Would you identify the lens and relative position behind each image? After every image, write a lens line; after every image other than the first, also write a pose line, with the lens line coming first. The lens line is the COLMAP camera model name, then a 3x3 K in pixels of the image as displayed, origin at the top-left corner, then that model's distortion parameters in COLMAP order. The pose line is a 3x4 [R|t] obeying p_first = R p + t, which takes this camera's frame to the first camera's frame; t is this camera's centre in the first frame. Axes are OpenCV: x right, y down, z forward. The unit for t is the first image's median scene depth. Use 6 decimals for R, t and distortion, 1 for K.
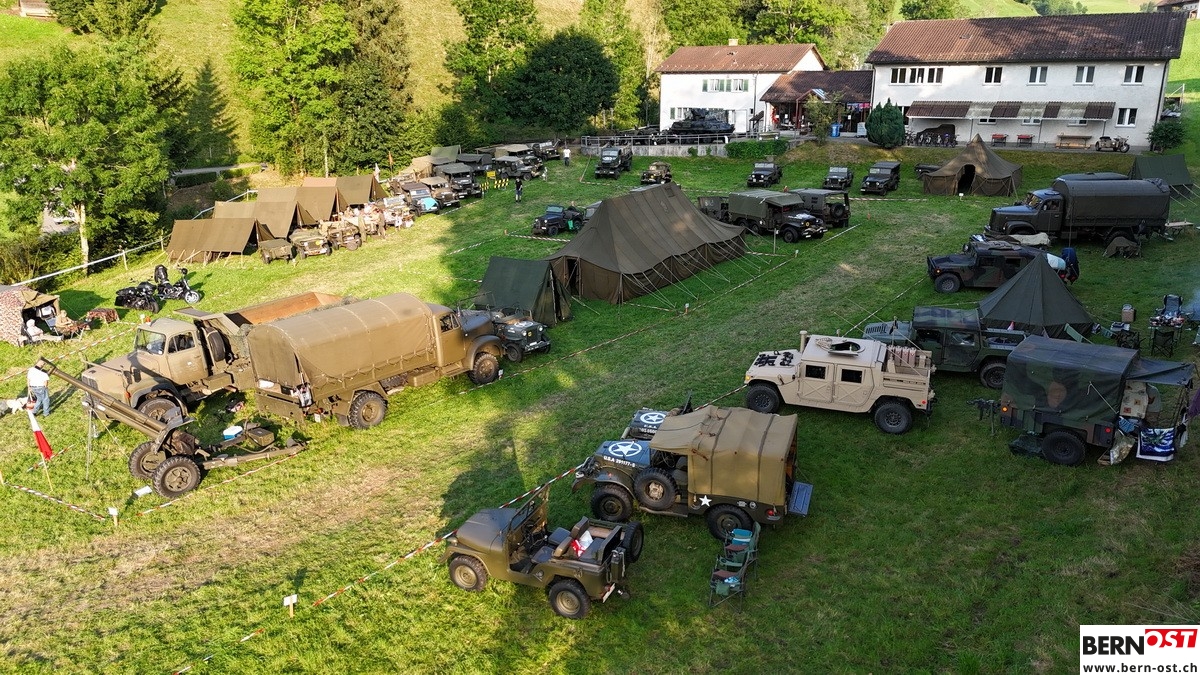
lens RADIAL K [[877.0, 0, 600.0], [0, 877.0, 337.5], [0, 0, 1]] dist [0.065663, -0.064706]
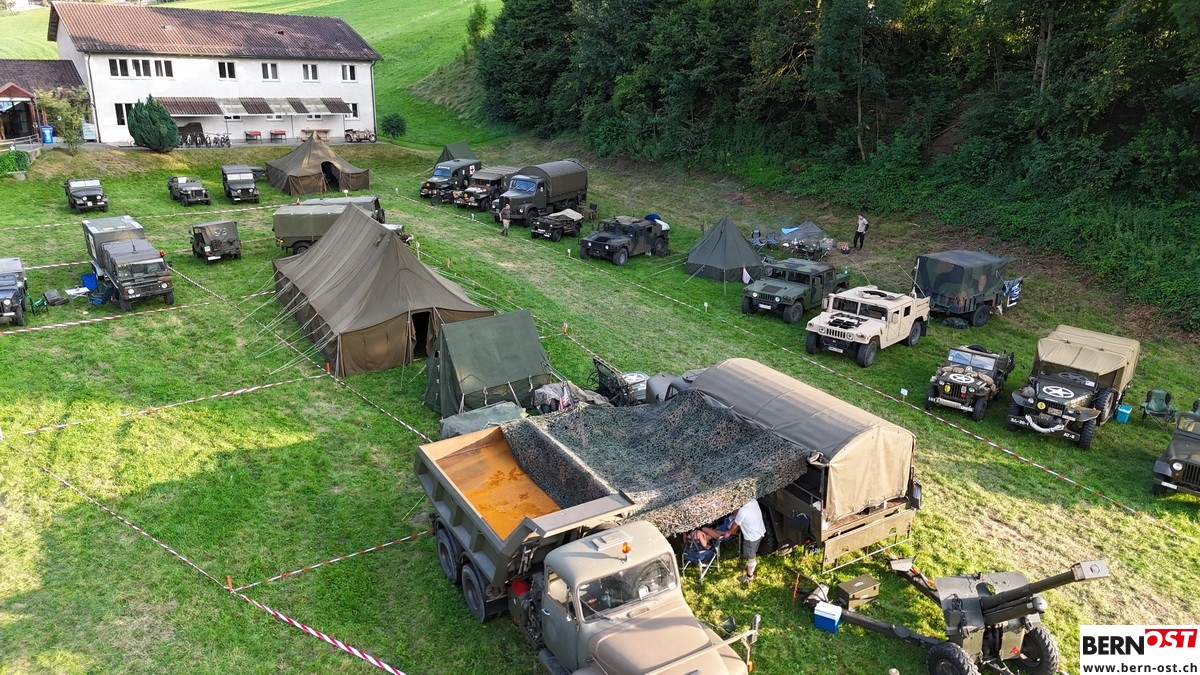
lens RADIAL K [[877.0, 0, 600.0], [0, 877.0, 337.5], [0, 0, 1]] dist [0.065663, -0.064706]
pose [[0.363827, -0.257179, 0.895259, -0.341576], [0.249358, 0.952940, 0.172412, -0.083304], [-0.897469, 0.160512, 0.410835, 0.285068]]
